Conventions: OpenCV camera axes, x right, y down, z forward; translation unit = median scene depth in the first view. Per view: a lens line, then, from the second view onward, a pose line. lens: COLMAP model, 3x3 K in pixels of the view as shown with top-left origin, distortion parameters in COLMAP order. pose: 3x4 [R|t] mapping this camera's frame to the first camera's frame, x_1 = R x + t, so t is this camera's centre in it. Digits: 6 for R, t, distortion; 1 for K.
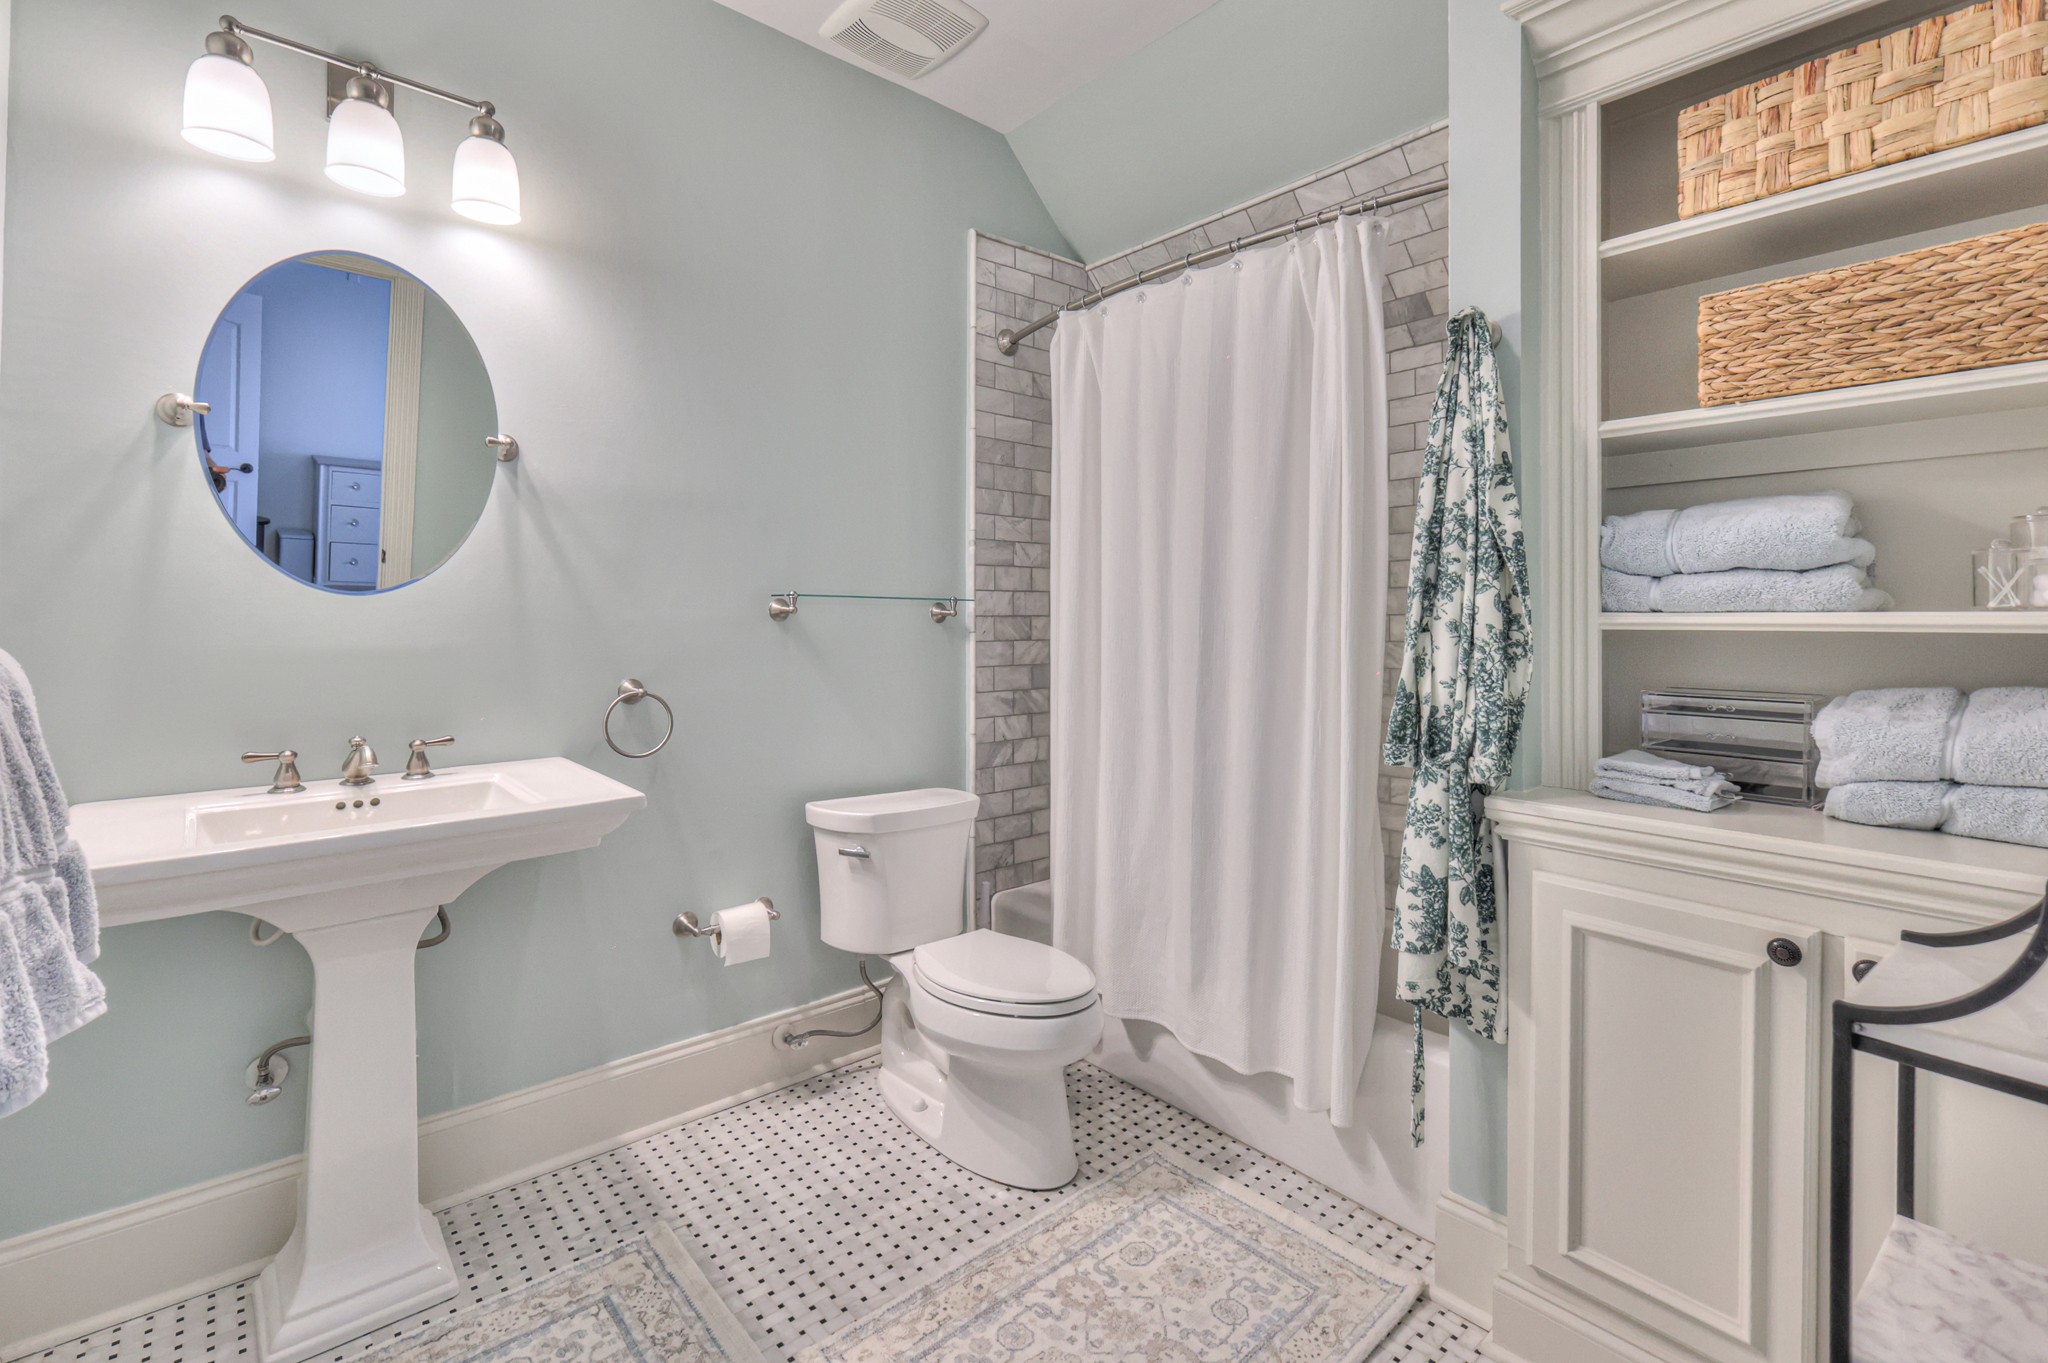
lens RADIAL K [[908.2, 0, 1003.8], [0, 908.2, 619.3], [0, 0, 1]] dist [0.011264, -0.001569]
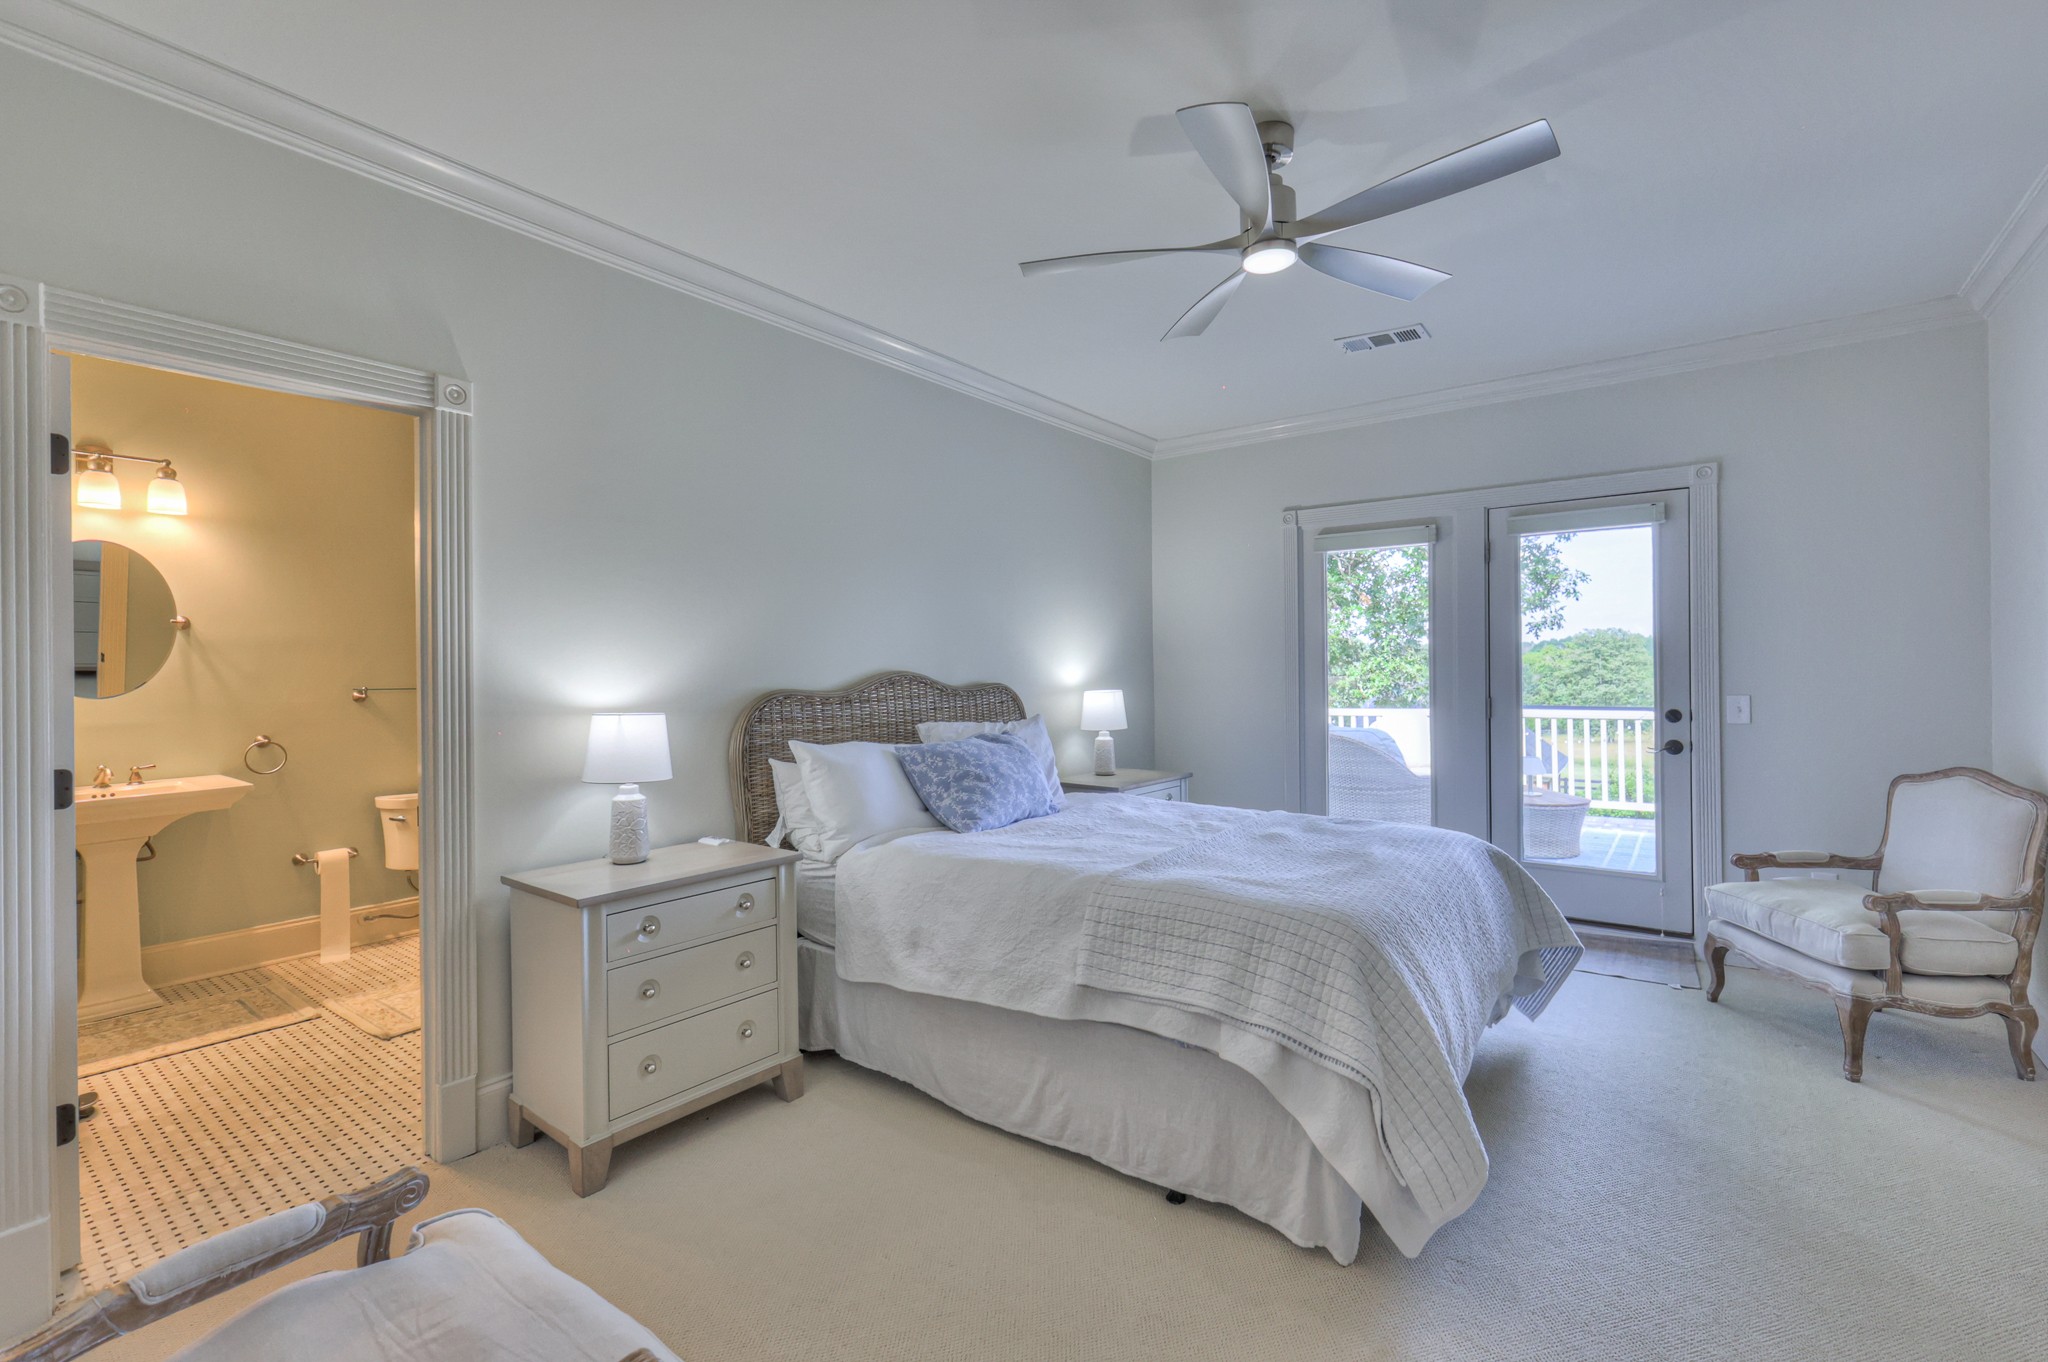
lens RADIAL K [[908.2, 0, 1024.2], [0, 908.2, 675.1], [0, 0, 1]] dist [0.011264, -0.001569]
pose [[0.981291, -0.022908, 0.191162, 0.895199], [0.022073, 0.999735, 0.006494, -0.044518], [-0.191260, -0.002153, 0.981537, -1.352203]]
